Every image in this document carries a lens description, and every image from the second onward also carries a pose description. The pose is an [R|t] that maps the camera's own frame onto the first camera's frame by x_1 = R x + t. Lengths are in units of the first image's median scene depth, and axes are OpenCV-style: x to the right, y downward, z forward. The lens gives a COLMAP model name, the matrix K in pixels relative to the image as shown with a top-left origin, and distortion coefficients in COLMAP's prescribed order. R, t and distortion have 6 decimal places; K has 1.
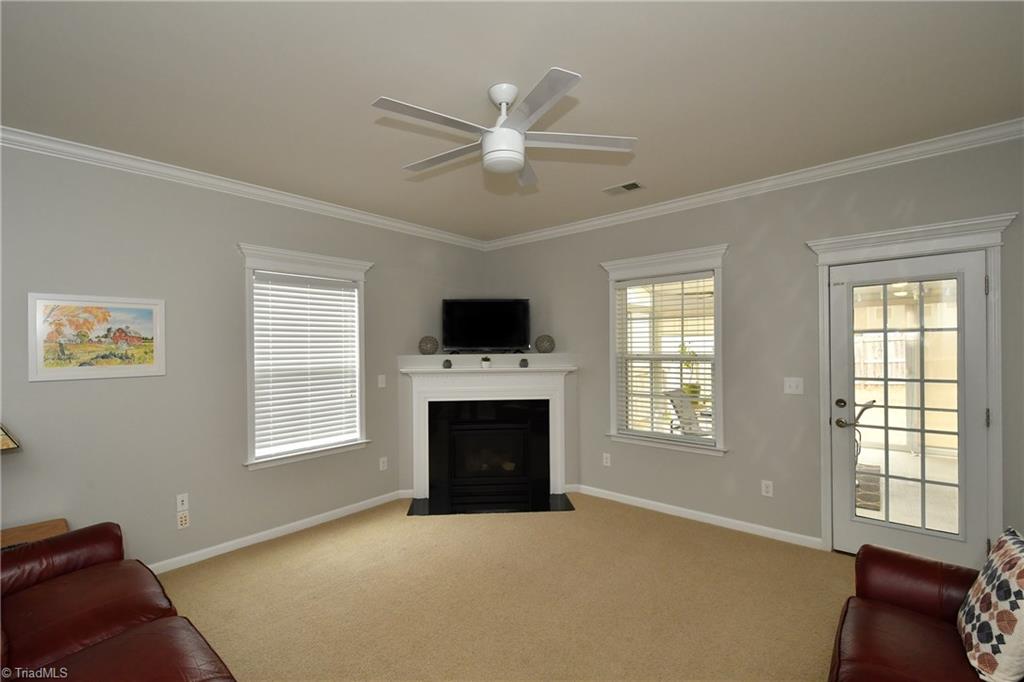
lens RADIAL K [[451.1, 0, 512.0], [0, 451.1, 341.0], [0, 0, 1]] dist [-0.022499, -0.000127]
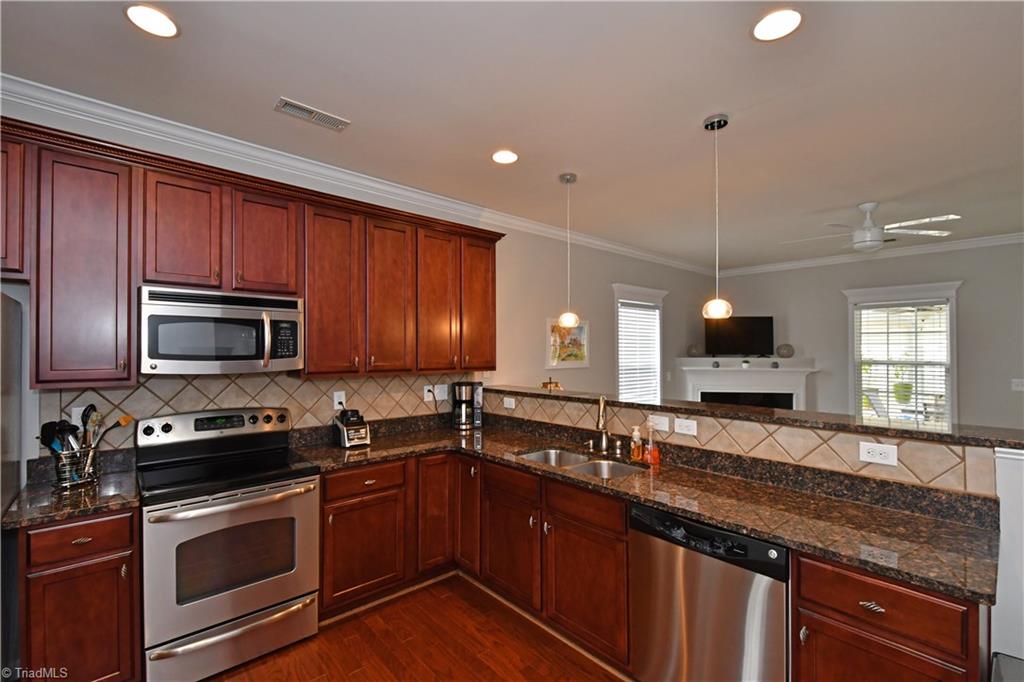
lens RADIAL K [[451.1, 0, 512.0], [0, 451.1, 341.0], [0, 0, 1]] dist [-0.022499, -0.000127]
pose [[0.988393, 0.014176, -0.151254, -0.569329], [-0.015065, 0.999875, -0.004733, -0.005068], [0.151168, 0.006957, 0.988484, -0.452784]]
